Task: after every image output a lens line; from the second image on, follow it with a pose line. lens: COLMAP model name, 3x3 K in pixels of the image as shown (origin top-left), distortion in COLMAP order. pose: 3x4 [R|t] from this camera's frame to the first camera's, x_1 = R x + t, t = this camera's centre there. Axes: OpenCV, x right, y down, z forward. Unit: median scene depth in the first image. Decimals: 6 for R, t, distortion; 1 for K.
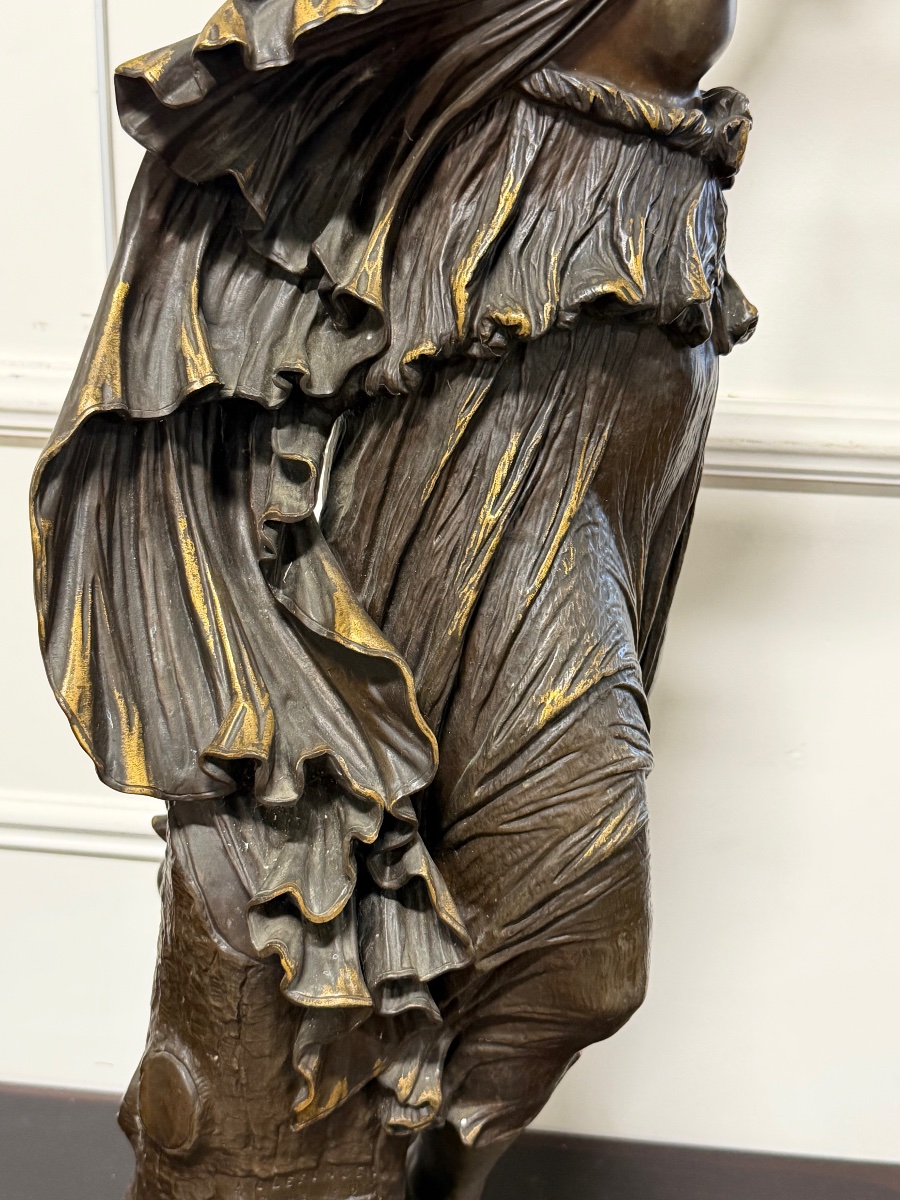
lens RADIAL K [[1663.7, 0, 444.4], [0, 1663.7, 594.8], [0, 0, 1]] dist [0.097898, 0.000000]
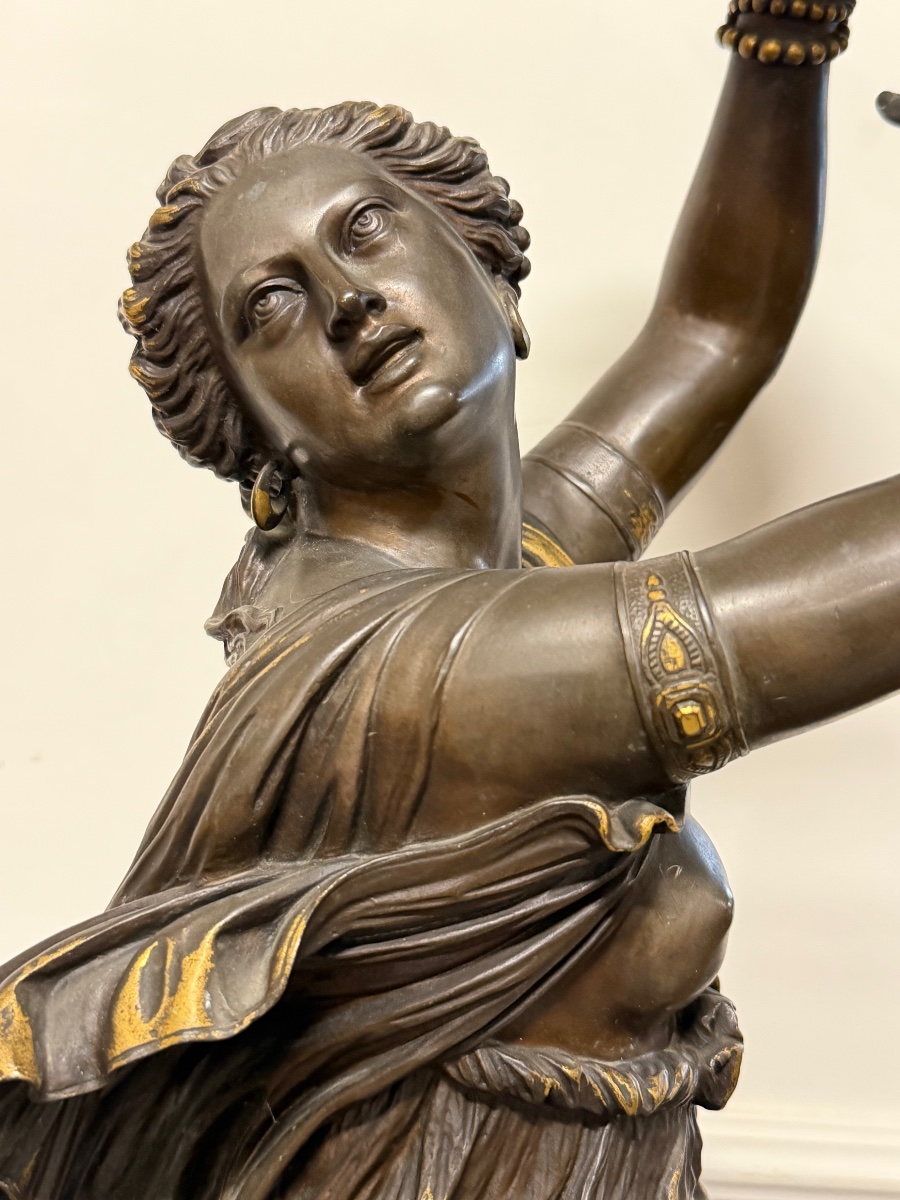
lens RADIAL K [[1663.7, 0, 454.6], [0, 1663.7, 601.7], [0, 0, 1]] dist [0.097898, 0.000000]
pose [[0.989071, 0.017511, 0.146399, -0.050098], [0.004290, 0.989084, -0.147293, -0.367269], [-0.147380, 0.146312, 0.978198, 0.285657]]
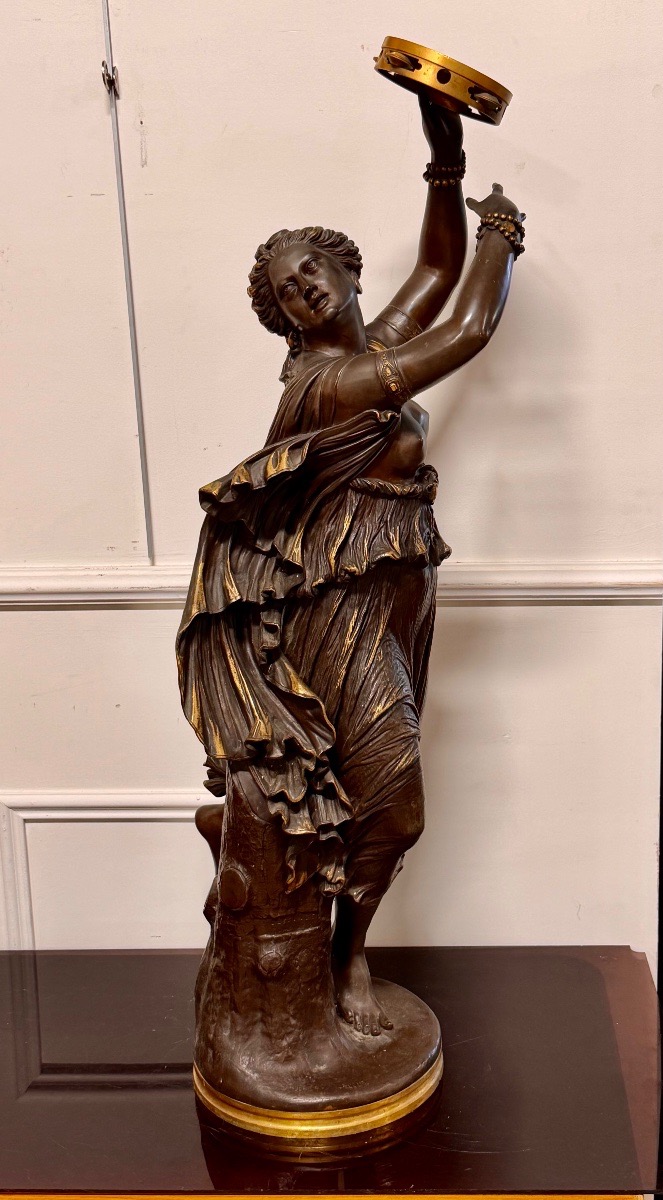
lens RADIAL K [[1627.1, 0, 371.7], [0, 1627.1, 603.3], [0, 0, 1]] dist [0.163164, 0.000000]
pose [[0.996101, -0.071989, 0.050996, -0.061778], [0.073355, 0.996982, -0.025429, -0.039060], [-0.049011, 0.029071, 0.998375, -1.527267]]
